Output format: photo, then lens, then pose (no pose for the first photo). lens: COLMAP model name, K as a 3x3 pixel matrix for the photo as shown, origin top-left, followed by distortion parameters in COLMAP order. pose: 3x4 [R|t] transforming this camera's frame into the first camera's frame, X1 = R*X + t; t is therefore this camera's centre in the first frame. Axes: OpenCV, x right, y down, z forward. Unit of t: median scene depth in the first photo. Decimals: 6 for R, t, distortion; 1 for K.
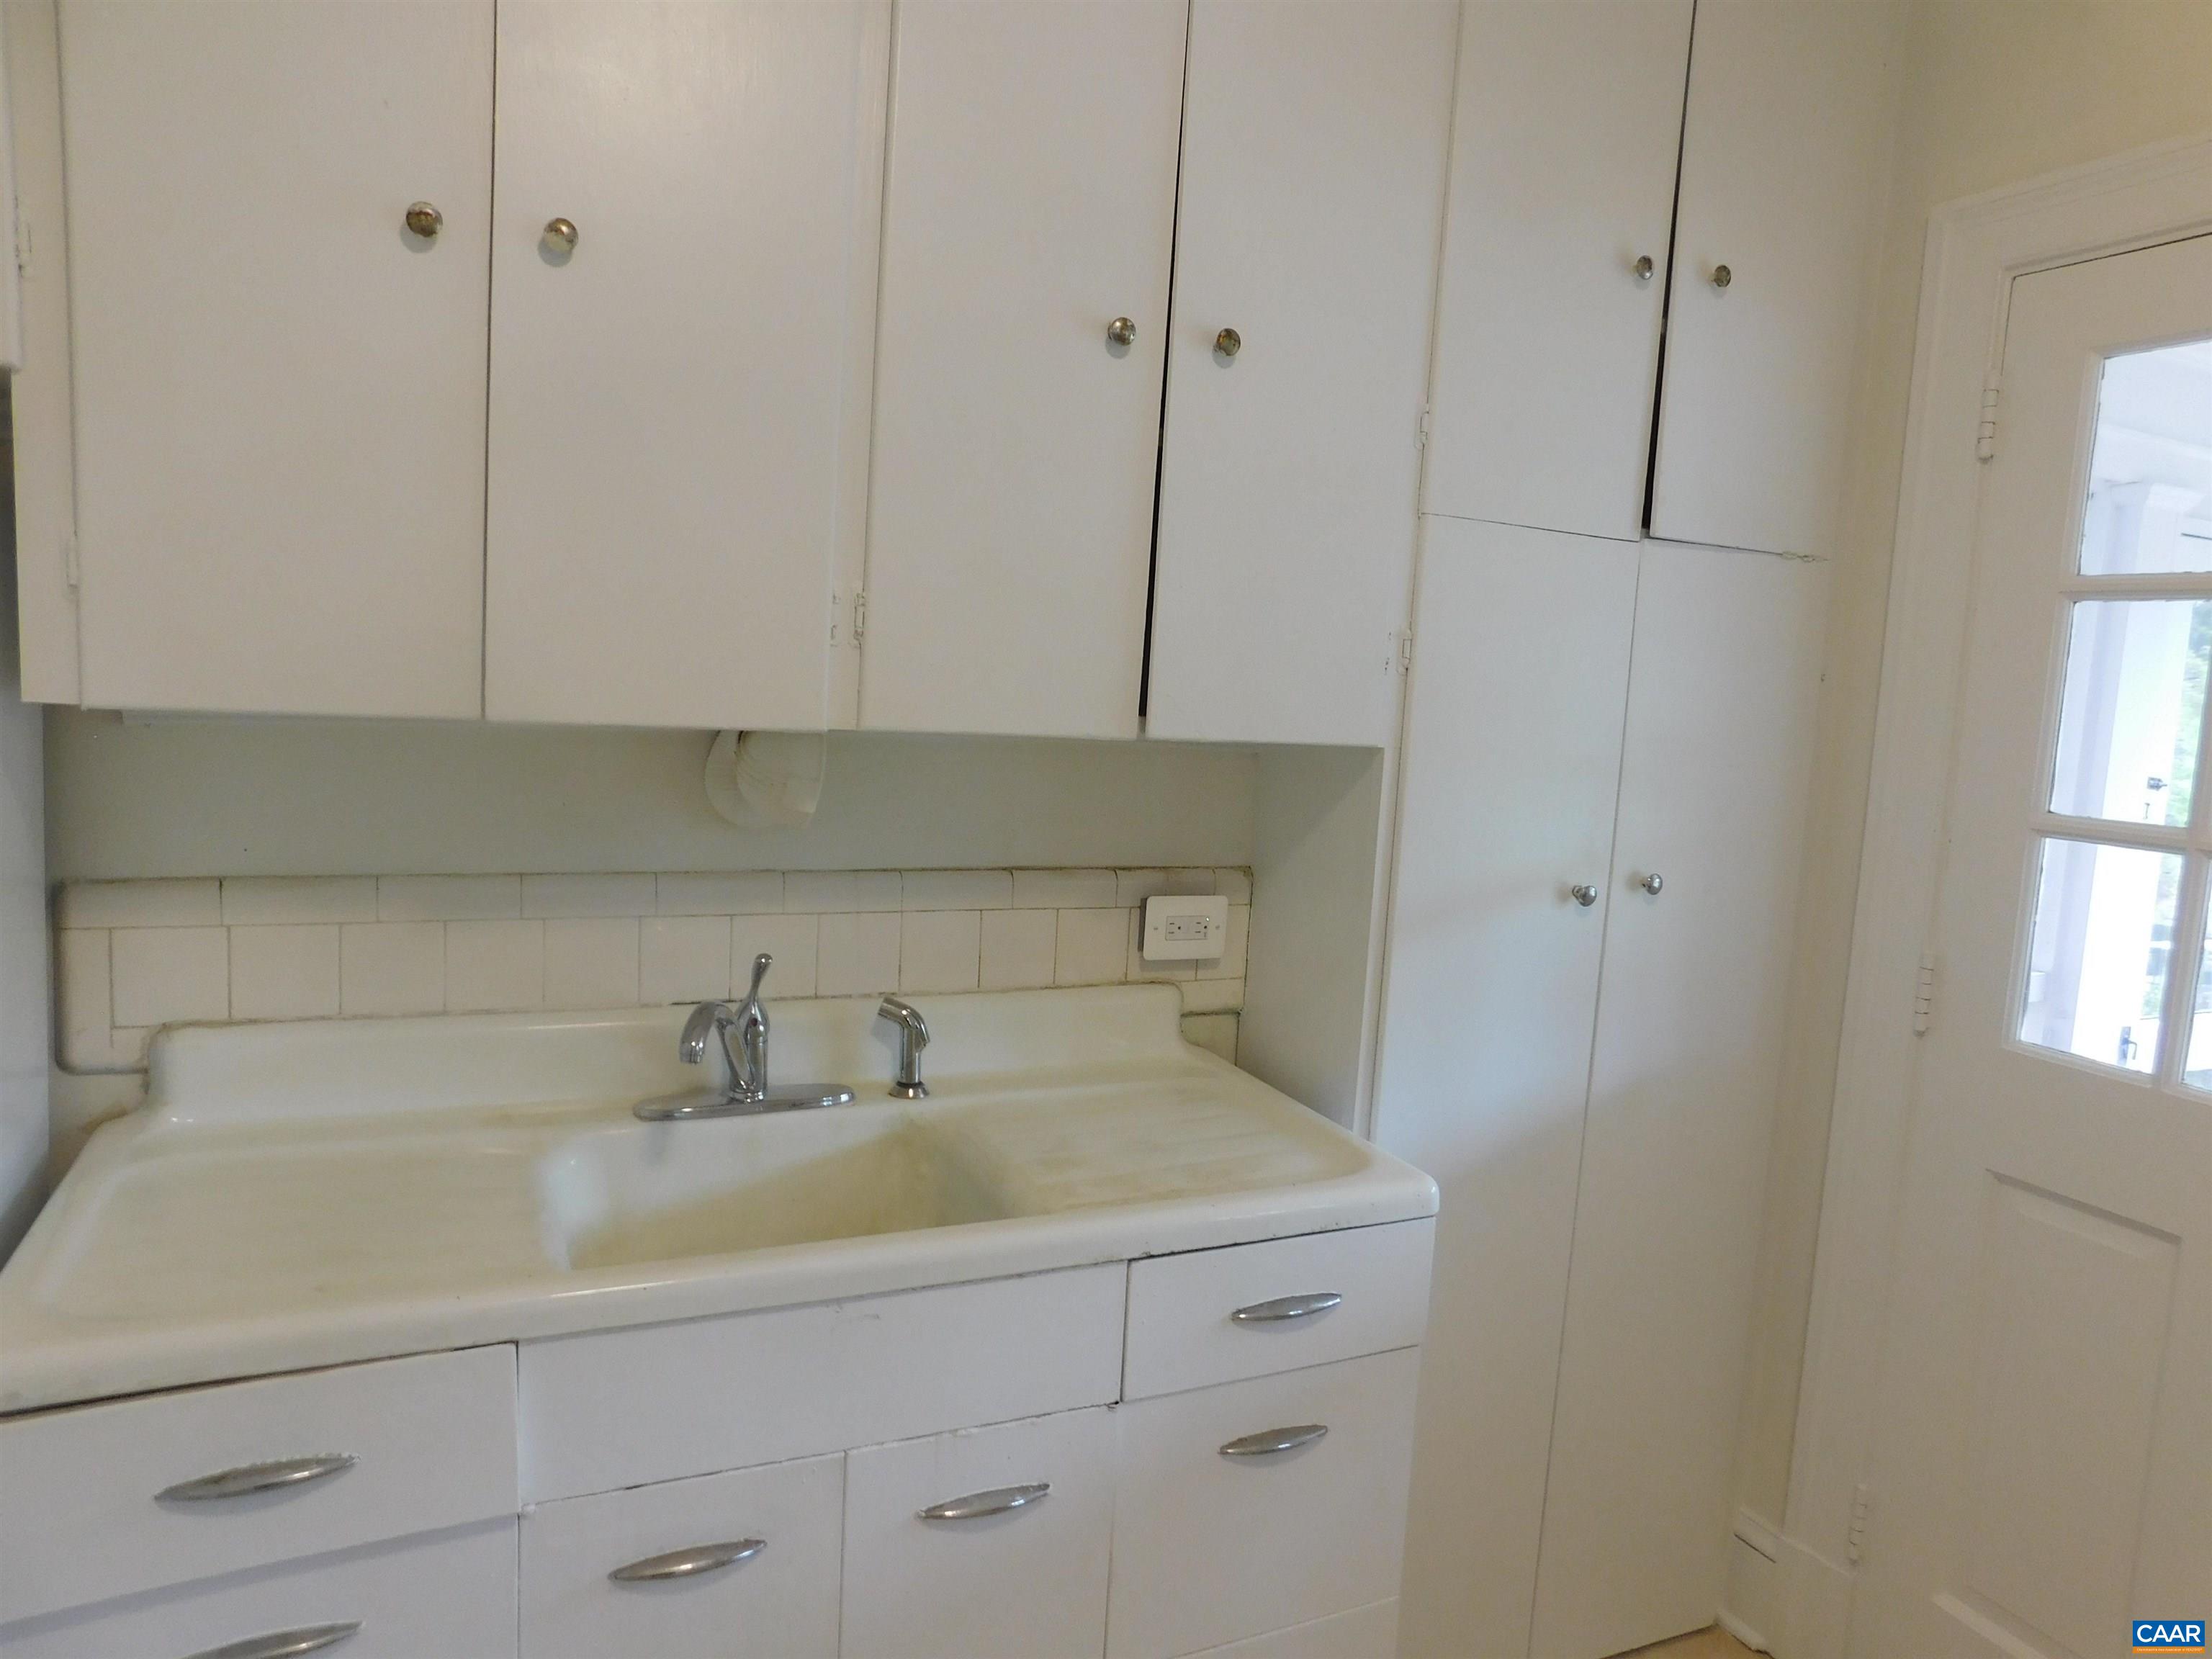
lens RADIAL K [[1462.4, 0, 1113.6], [0, 1462.4, 831.3], [0, 0, 1]] dist [-0.047272, 0.031244]
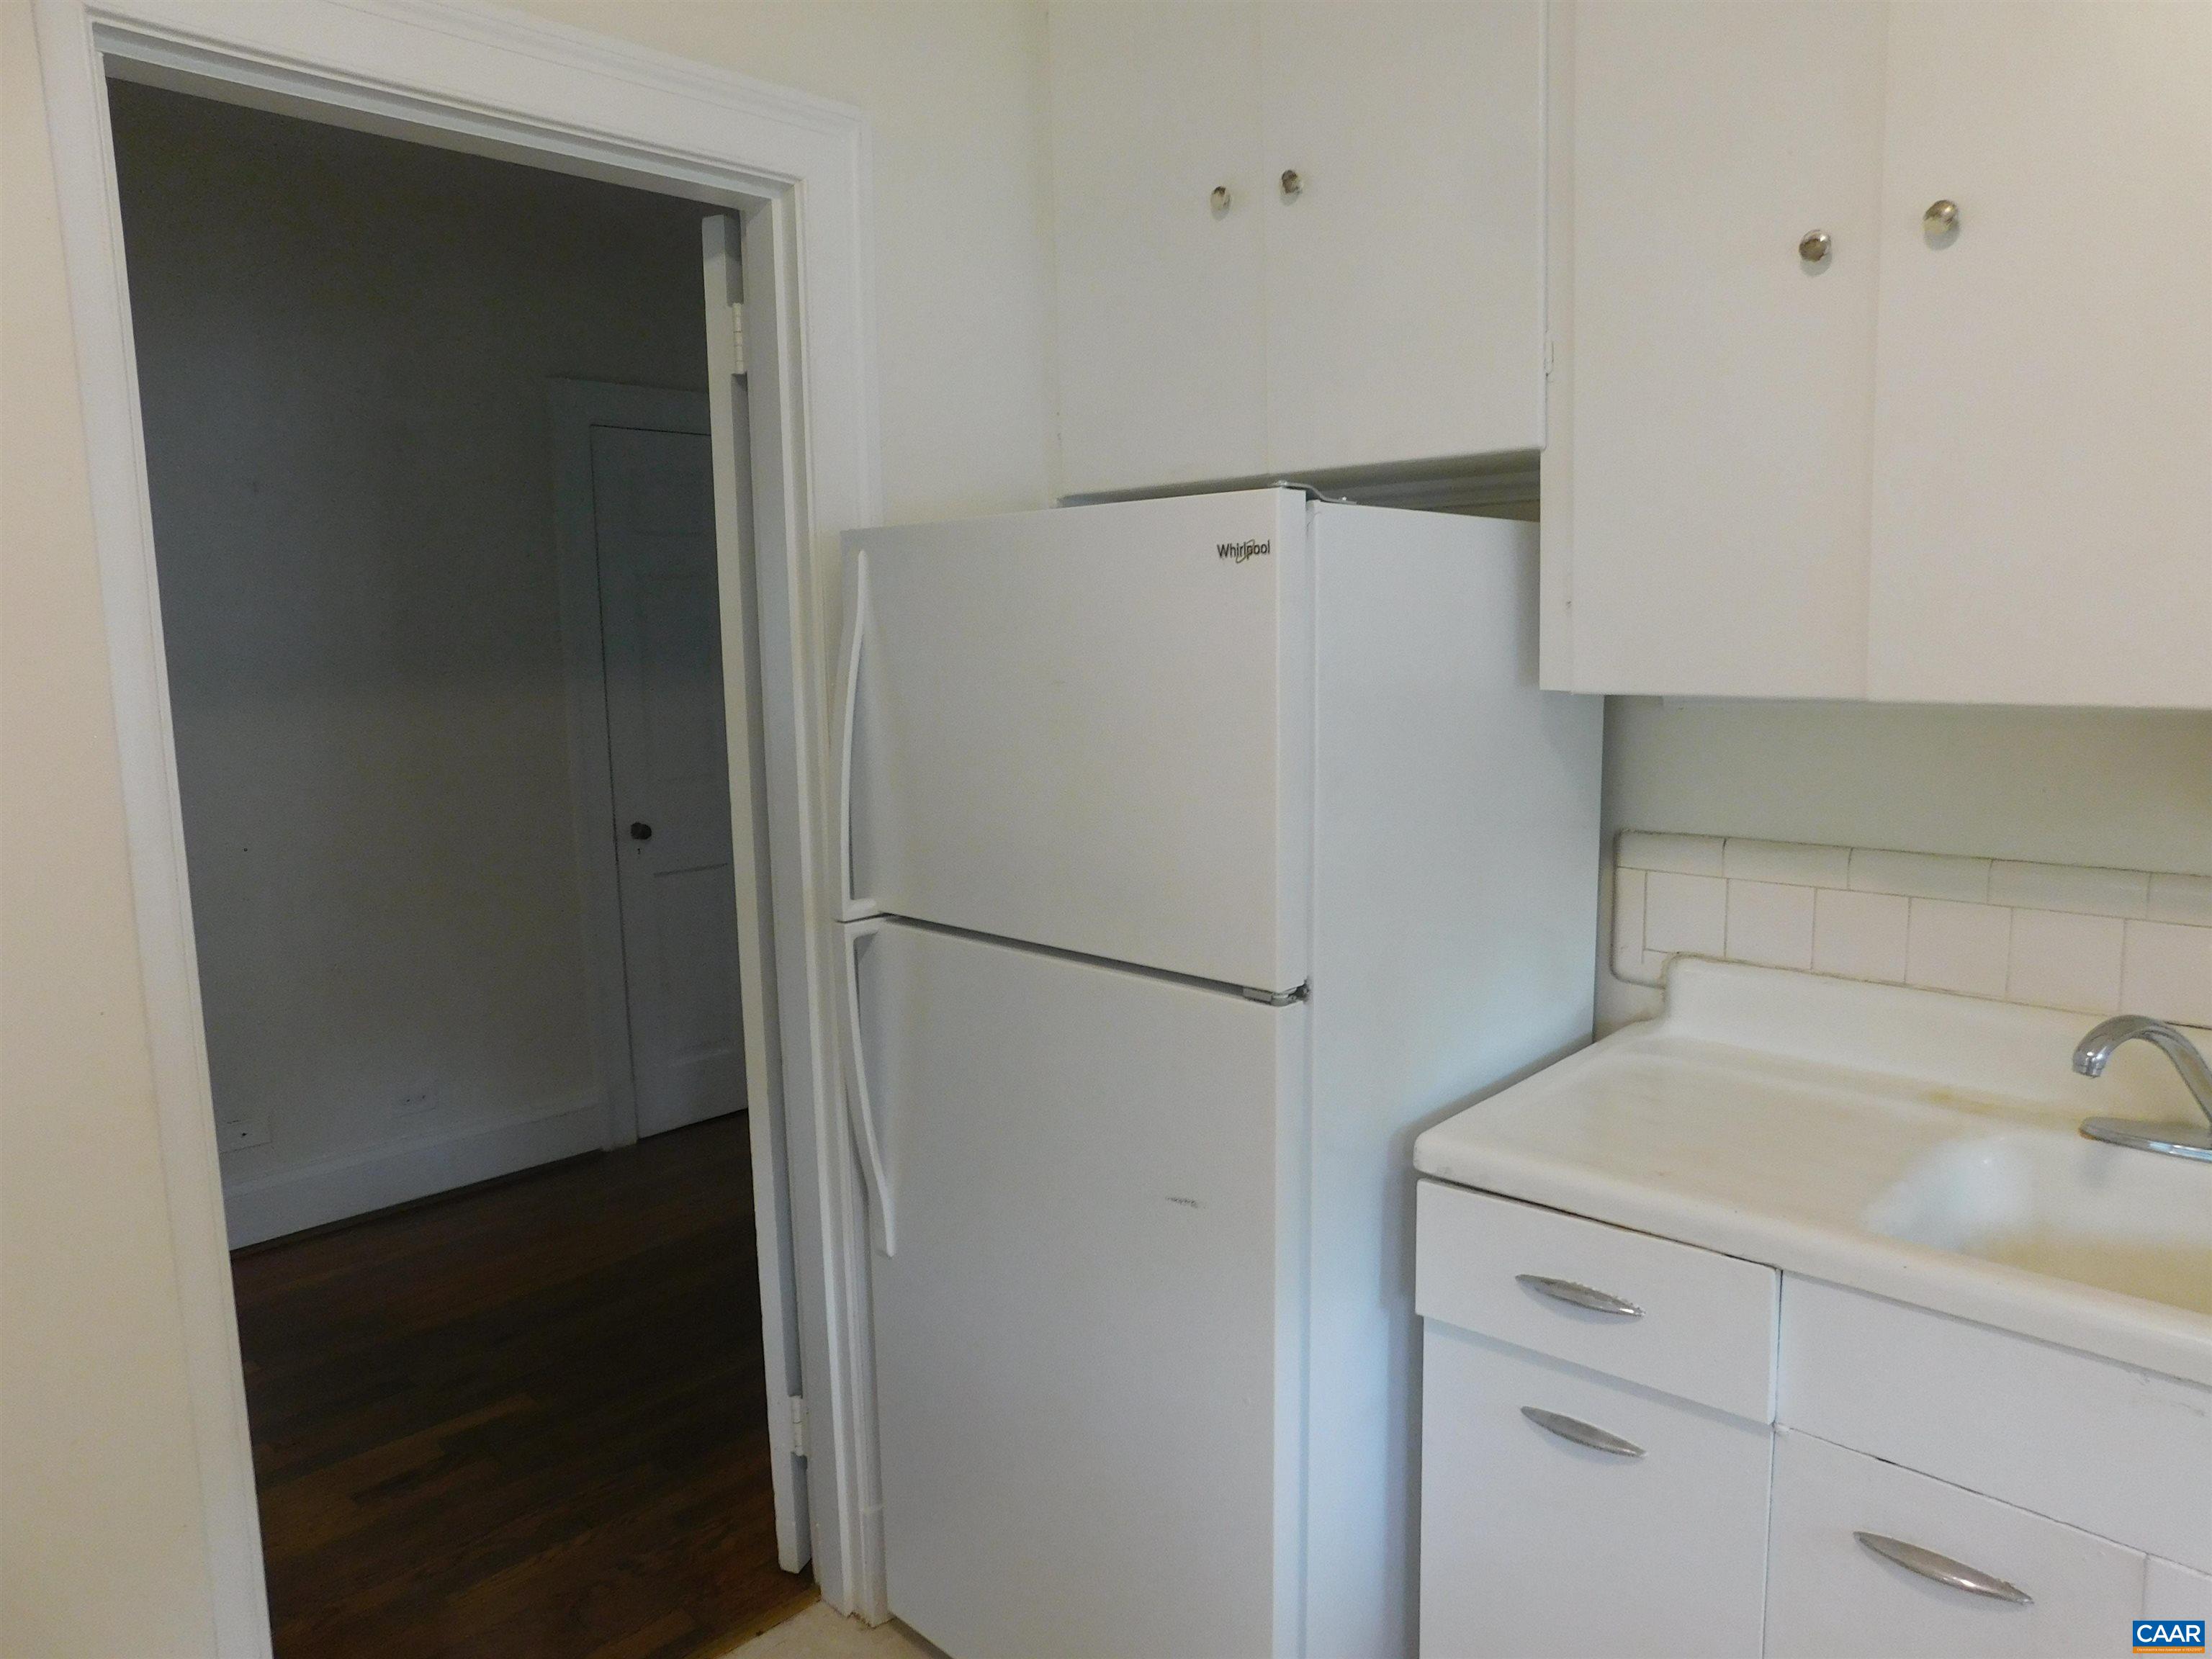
lens RADIAL K [[1462.4, 0, 1111.9], [0, 1462.4, 827.8], [0, 0, 1]] dist [-0.047272, 0.031244]
pose [[0.357952, 0.063702, -0.931564, 0.319564], [-0.066189, 0.996891, 0.042737, 0.006944], [0.931391, 0.046361, 0.361056, 0.099018]]
